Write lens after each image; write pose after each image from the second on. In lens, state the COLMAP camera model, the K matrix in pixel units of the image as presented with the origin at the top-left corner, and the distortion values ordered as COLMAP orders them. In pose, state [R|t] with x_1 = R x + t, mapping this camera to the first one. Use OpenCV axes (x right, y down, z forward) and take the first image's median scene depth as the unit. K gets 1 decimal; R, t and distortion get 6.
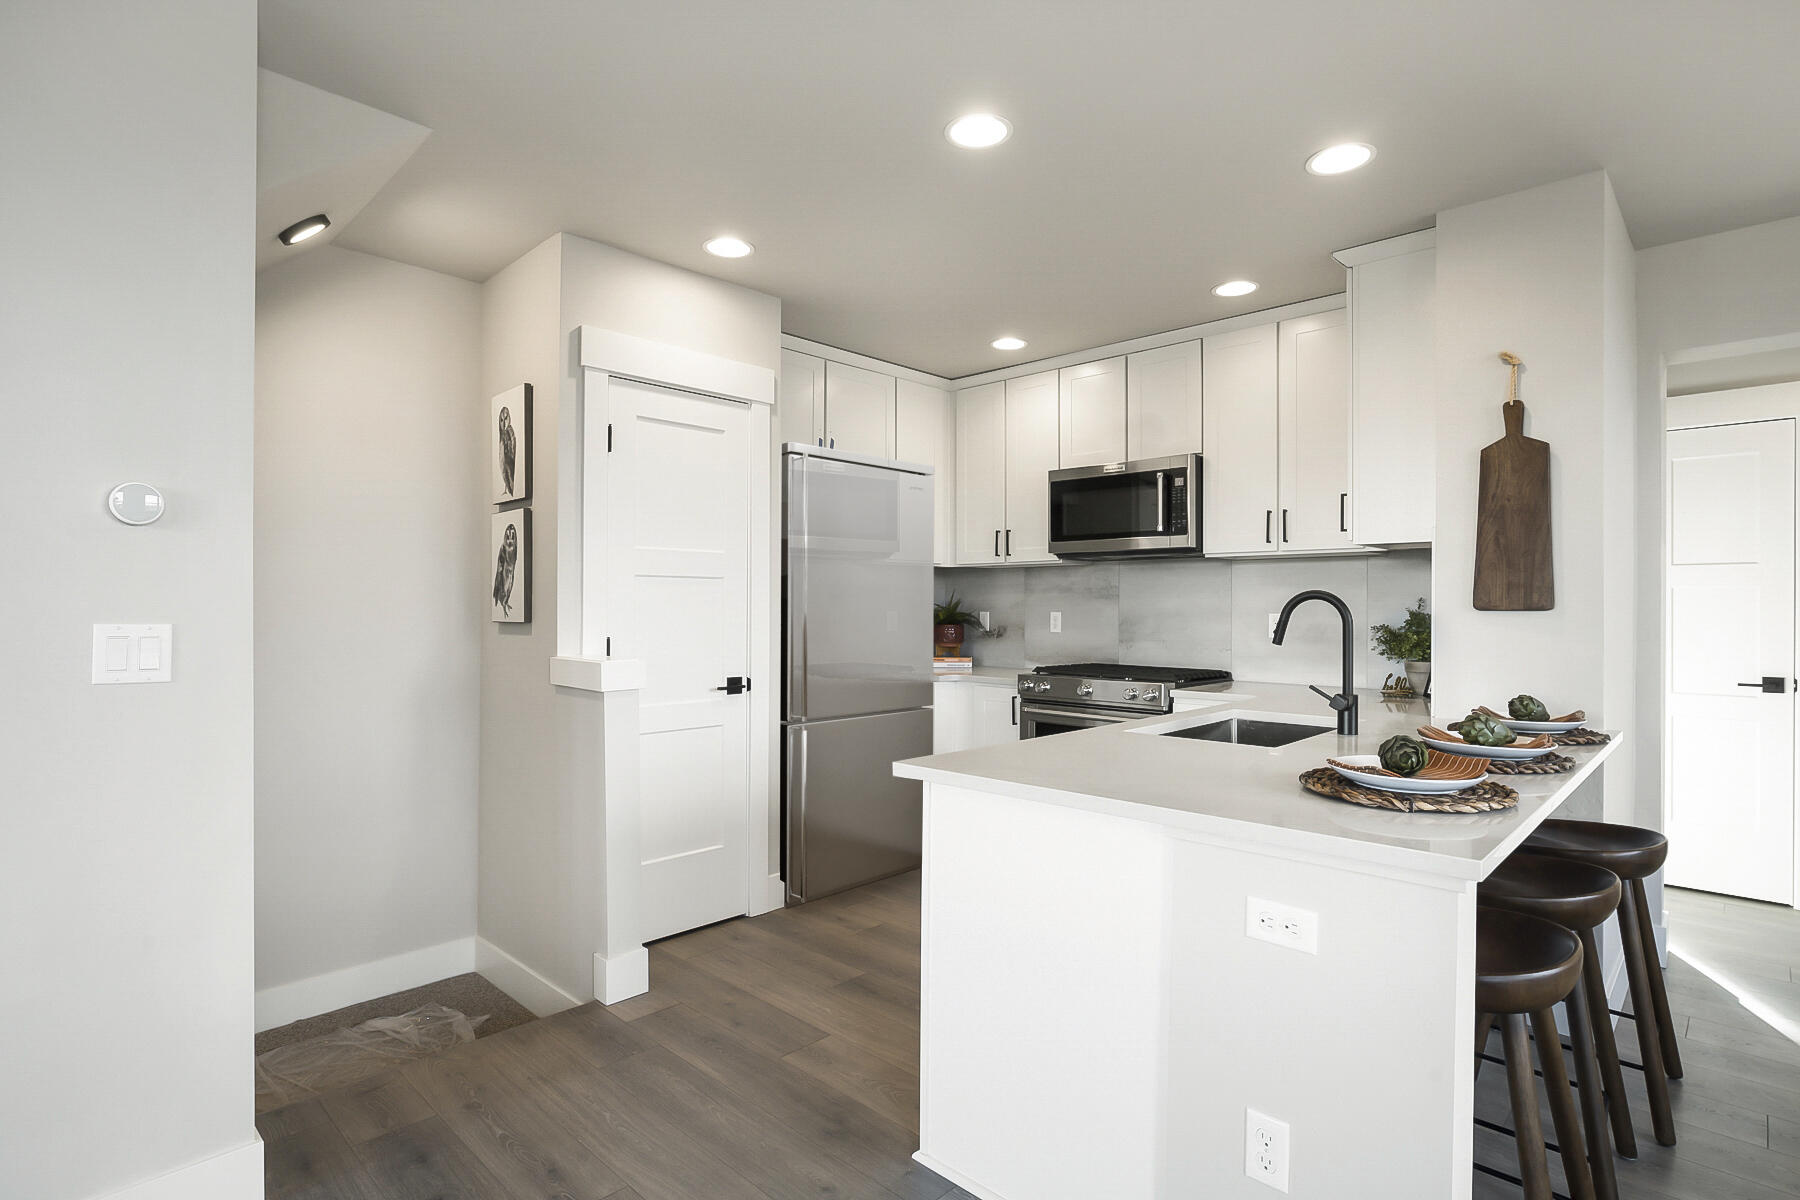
lens RADIAL K [[904.1, 0, 903.5], [0, 904.1, 606.2], [0, 0, 1]] dist [-0.022259, 0.007146]
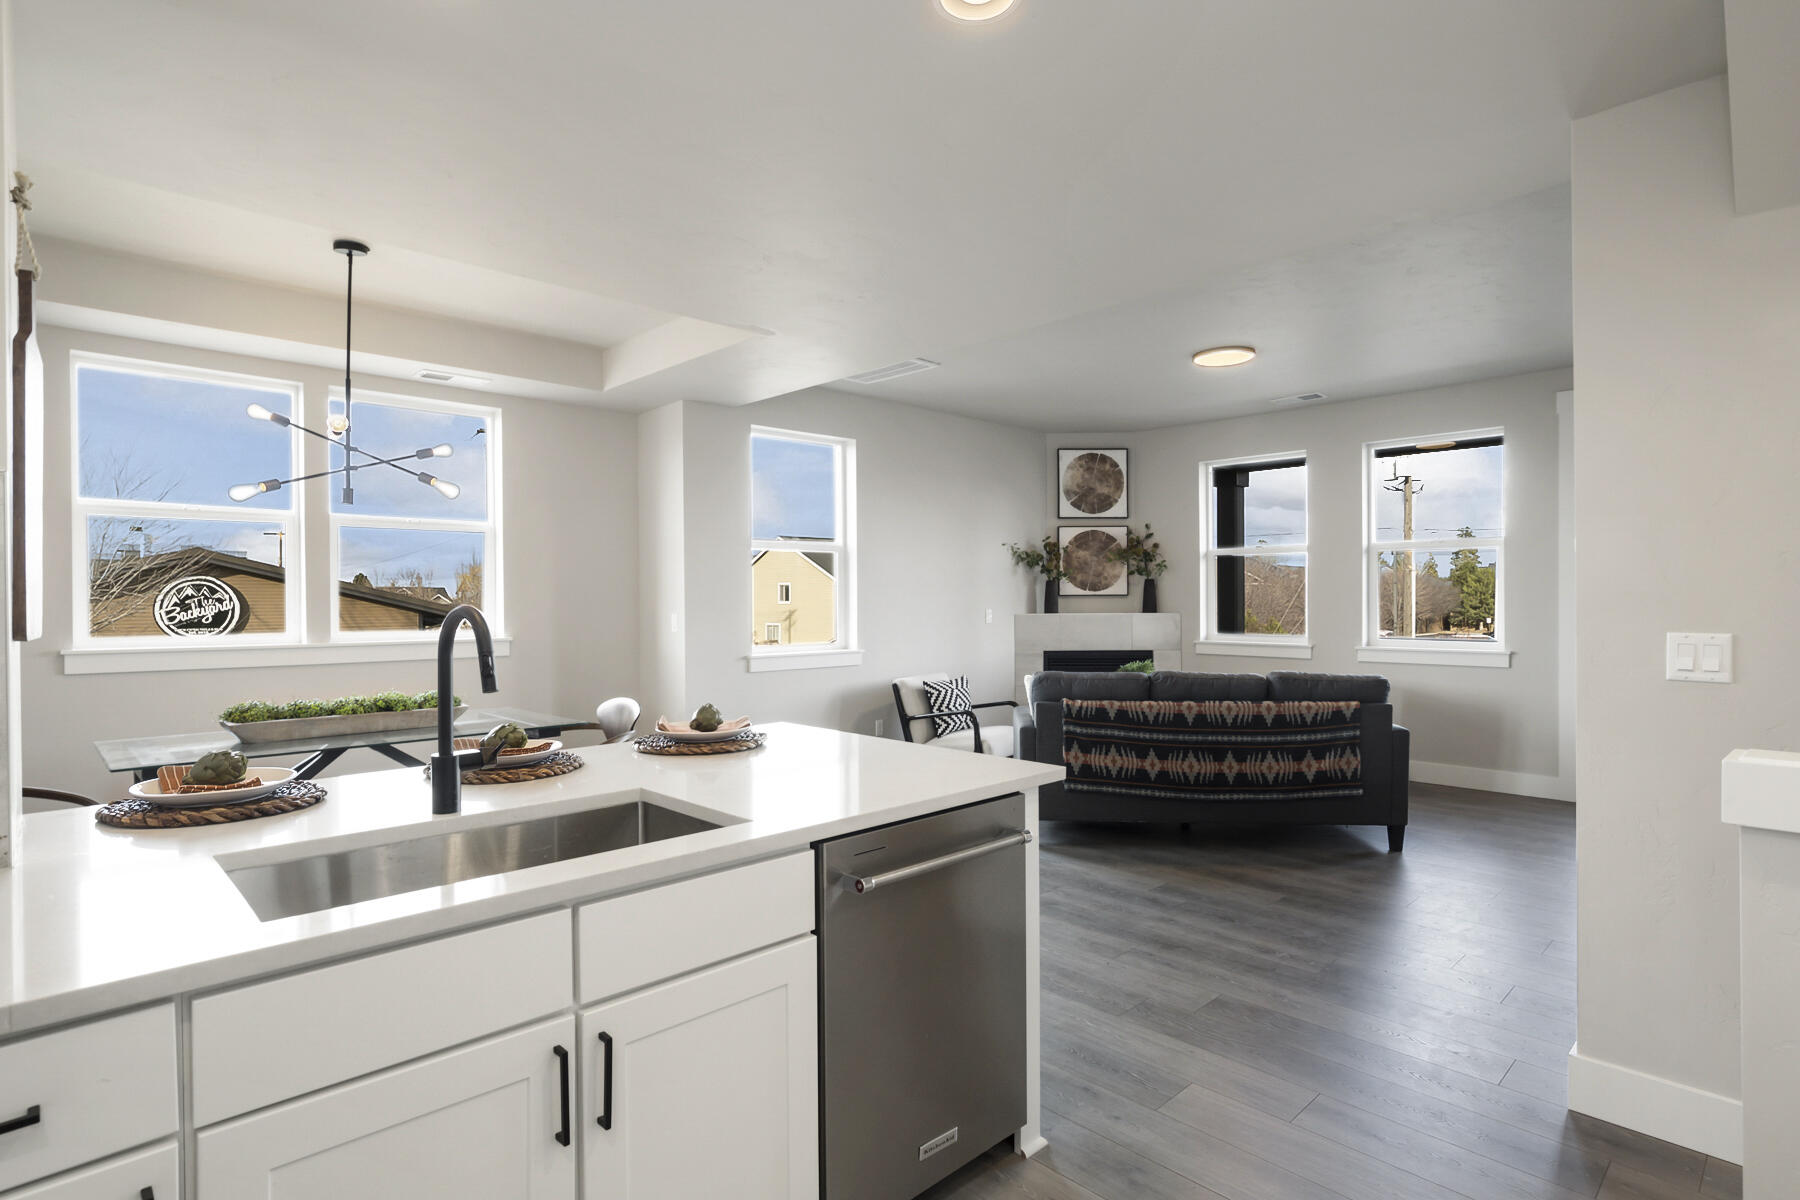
lens RADIAL K [[904.1, 0, 909.0], [0, 904.1, 592.9], [0, 0, 1]] dist [-0.022259, 0.007146]
pose [[-0.999447, 0.001437, 0.033210, 0.078796], [0.001177, 0.999968, -0.007856, -0.014161], [-0.033220, -0.007812, -0.999418, 1.199345]]
